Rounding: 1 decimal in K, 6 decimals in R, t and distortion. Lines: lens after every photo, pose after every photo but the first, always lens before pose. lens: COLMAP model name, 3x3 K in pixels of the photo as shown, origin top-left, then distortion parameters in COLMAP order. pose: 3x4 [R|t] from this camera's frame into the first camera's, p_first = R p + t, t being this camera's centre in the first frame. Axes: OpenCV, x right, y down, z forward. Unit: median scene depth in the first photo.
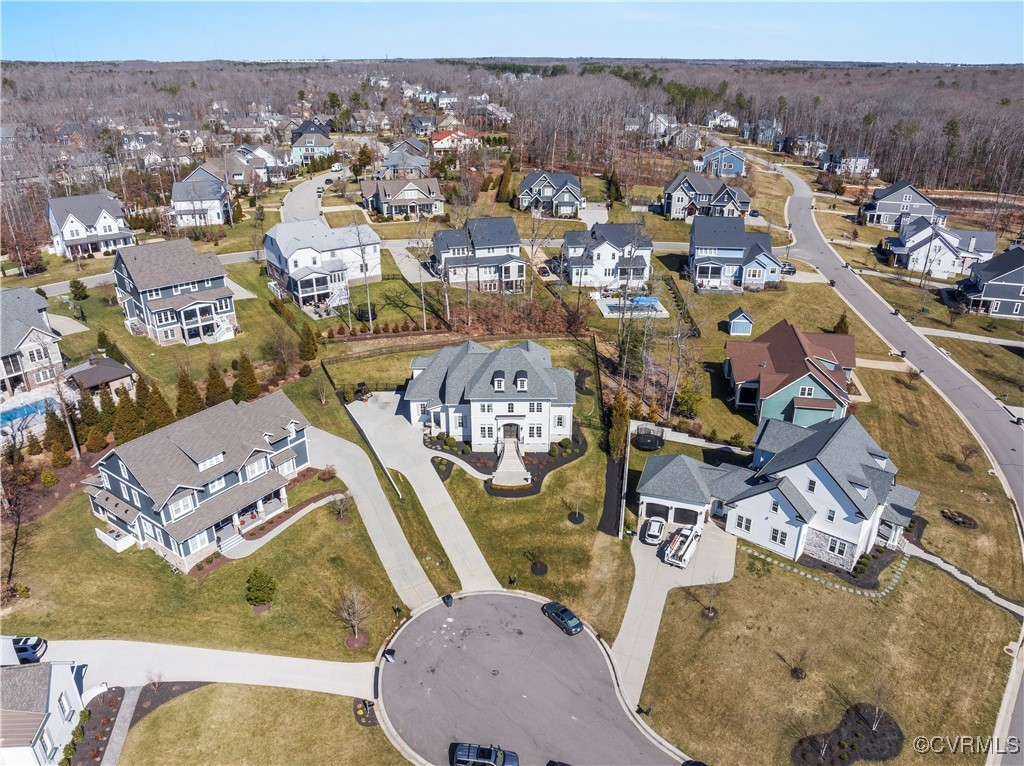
lens RADIAL K [[723.3, 0, 512.0], [0, 723.3, 383.0], [0, 0, 1]] dist [-0.041220, 0.000833]
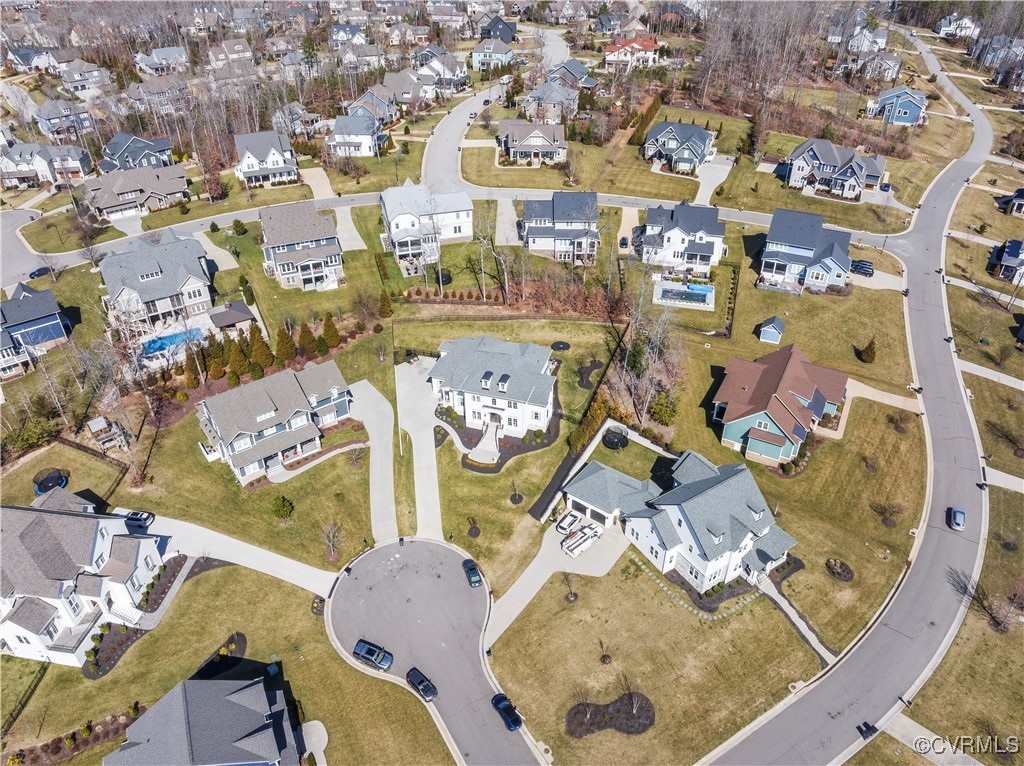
lens RADIAL K [[723.3, 0, 512.0], [0, 723.3, 383.0], [0, 0, 1]] dist [-0.041220, 0.000833]
pose [[0.950299, 0.175824, -0.256938, 0.335773], [-0.124145, 0.970819, 0.205179, -0.252496], [0.285516, -0.163084, 0.944396, -0.185891]]
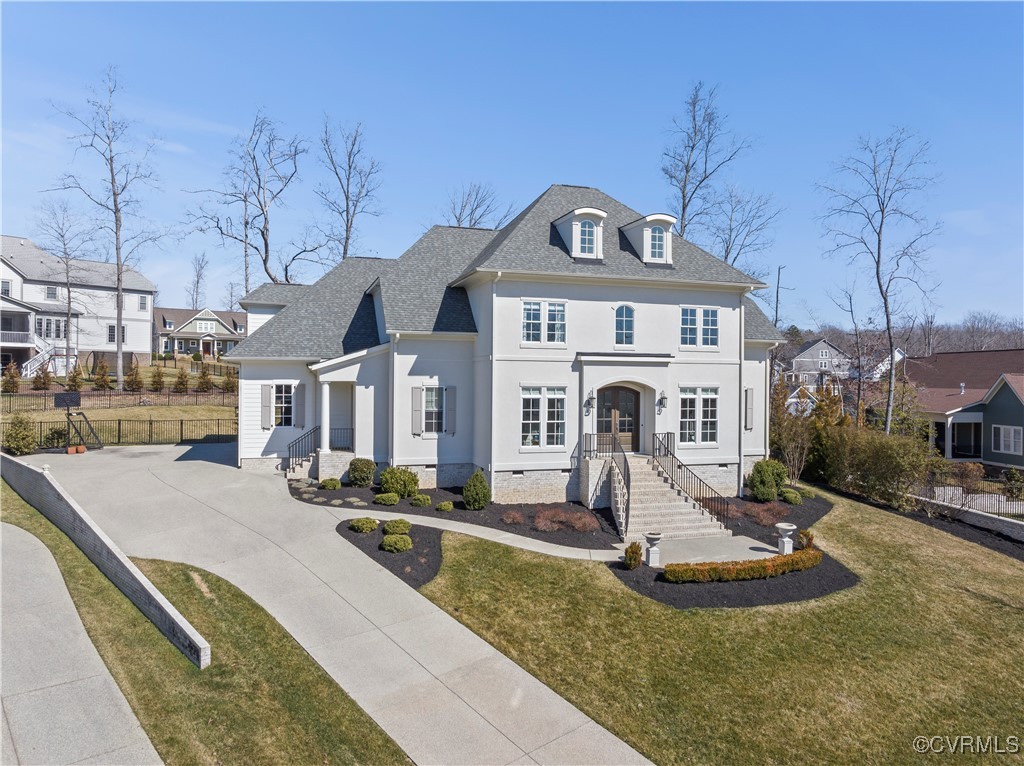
lens RADIAL K [[723.3, 0, 512.0], [0, 723.3, 383.0], [0, 0, 1]] dist [-0.041220, 0.000833]
pose [[0.957227, 0.008312, 0.289218, -0.122122], [0.110794, 0.912868, -0.392934, 0.156367], [-0.267284, 0.408171, 0.872901, 0.734809]]
